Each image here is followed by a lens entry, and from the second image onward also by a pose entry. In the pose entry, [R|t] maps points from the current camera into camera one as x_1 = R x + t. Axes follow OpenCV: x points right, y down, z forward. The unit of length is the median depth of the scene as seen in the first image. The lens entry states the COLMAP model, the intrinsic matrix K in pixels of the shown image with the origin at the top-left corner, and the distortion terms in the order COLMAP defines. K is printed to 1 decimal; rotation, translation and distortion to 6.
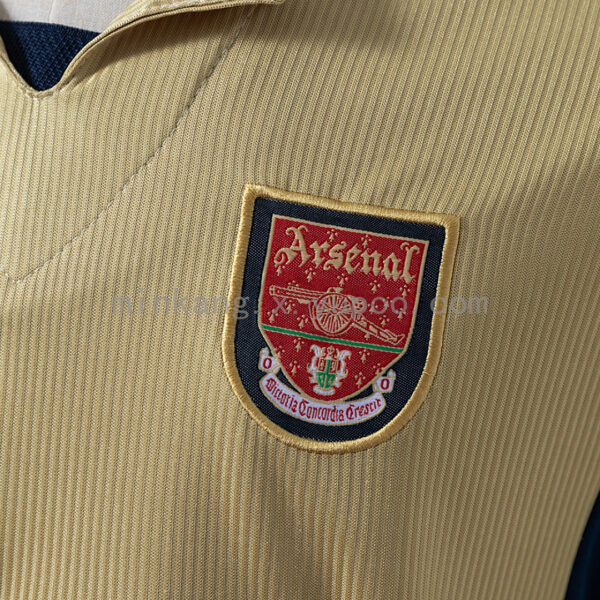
lens RADIAL K [[1476.6, 0, 300.2], [0, 1476.6, 297.7], [0, 0, 1]] dist [-0.037772, 0.000000]
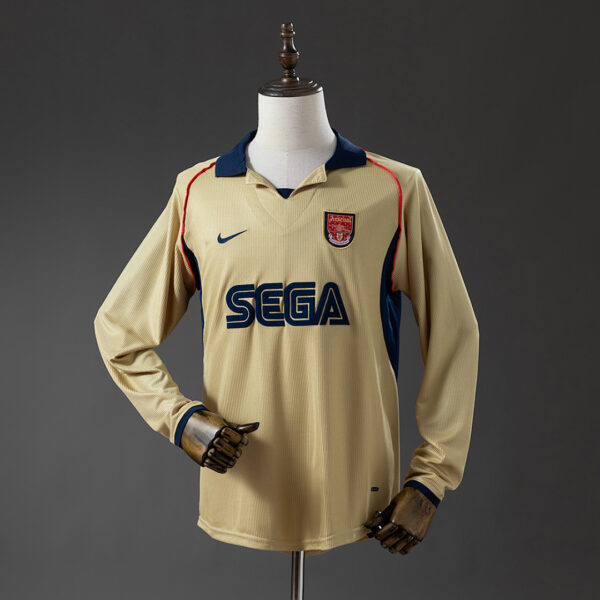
lens RADIAL K [[1476.6, 0, 300.3], [0, 1476.6, 299.7], [0, 0, 1]] dist [-0.037772, 0.000000]
pose [[0.990970, -0.083425, 0.104969, -0.821076], [0.102342, 0.976403, -0.190168, 1.474333], [-0.086627, 0.199194, 0.976124, -5.017444]]
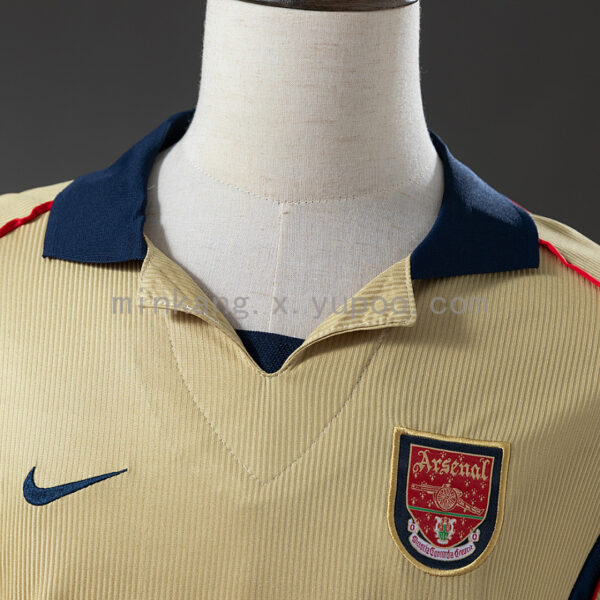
lens RADIAL K [[1378.9, 0, 299.7], [0, 1378.9, 301.7], [0, 0, 1]] dist [-0.122605, 0.000000]
pose [[0.988674, -0.001014, 0.150077, -0.403835], [0.016086, 0.994932, -0.099252, -0.064577], [-0.149216, 0.100542, 0.983680, -0.646792]]
